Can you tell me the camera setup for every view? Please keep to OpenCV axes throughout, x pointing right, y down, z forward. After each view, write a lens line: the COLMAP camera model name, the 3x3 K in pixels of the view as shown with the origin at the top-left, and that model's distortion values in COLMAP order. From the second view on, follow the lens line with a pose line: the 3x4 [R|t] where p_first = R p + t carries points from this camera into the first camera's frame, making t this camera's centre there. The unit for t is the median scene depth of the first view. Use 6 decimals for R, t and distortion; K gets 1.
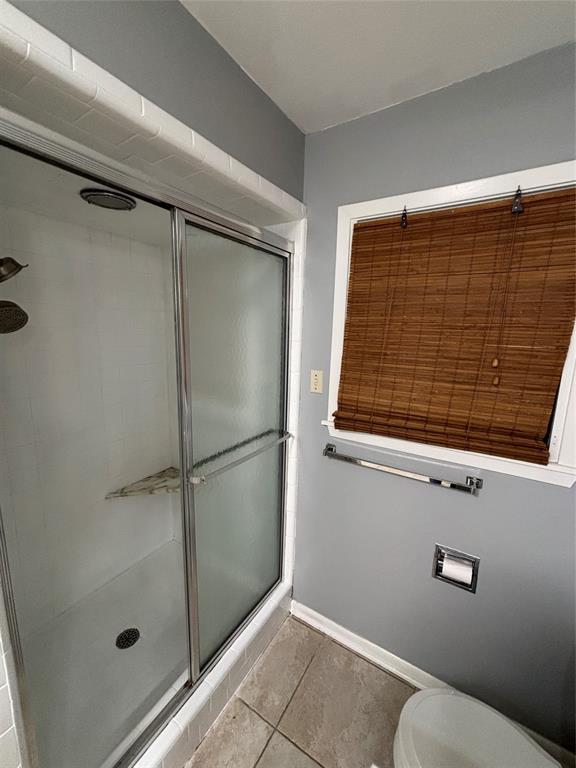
lens RADIAL K [[312.3, 0, 291.0], [0, 312.3, 380.7], [0, 0, 1]] dist [0.000860, 0.000734]
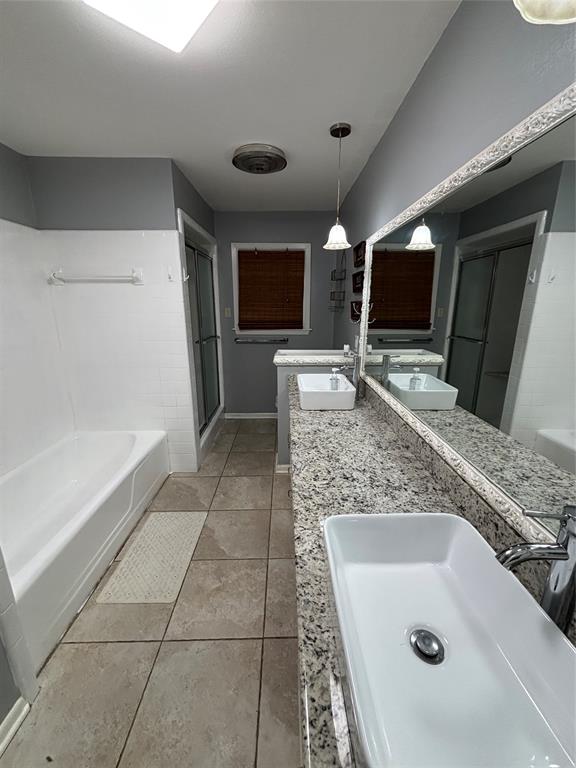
lens RADIAL K [[312.3, 0, 288.3], [0, 312.3, 383.8], [0, 0, 1]] dist [0.000860, 0.000734]
pose [[0.842973, -0.157144, 0.514492, -0.968483], [0.112269, 0.986715, 0.117431, 0.356415], [-0.526111, -0.041229, 0.849416, -1.519845]]
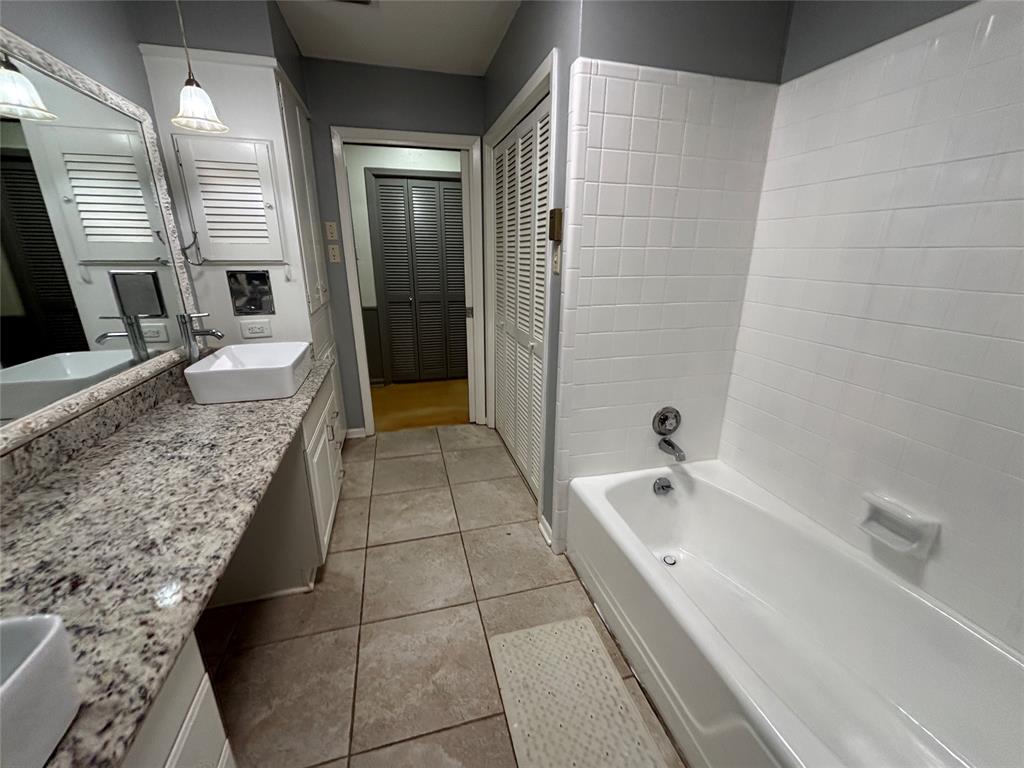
lens RADIAL K [[416.4, 0, 510.6], [0, 416.4, 384.5], [0, 0, 1]] dist [0.000860, 0.000734]
pose [[-0.681773, 0.197510, -0.704397, -0.243202], [-0.150089, 0.904619, 0.398920, 0.162103], [0.716002, 0.377695, -0.587101, 0.084218]]
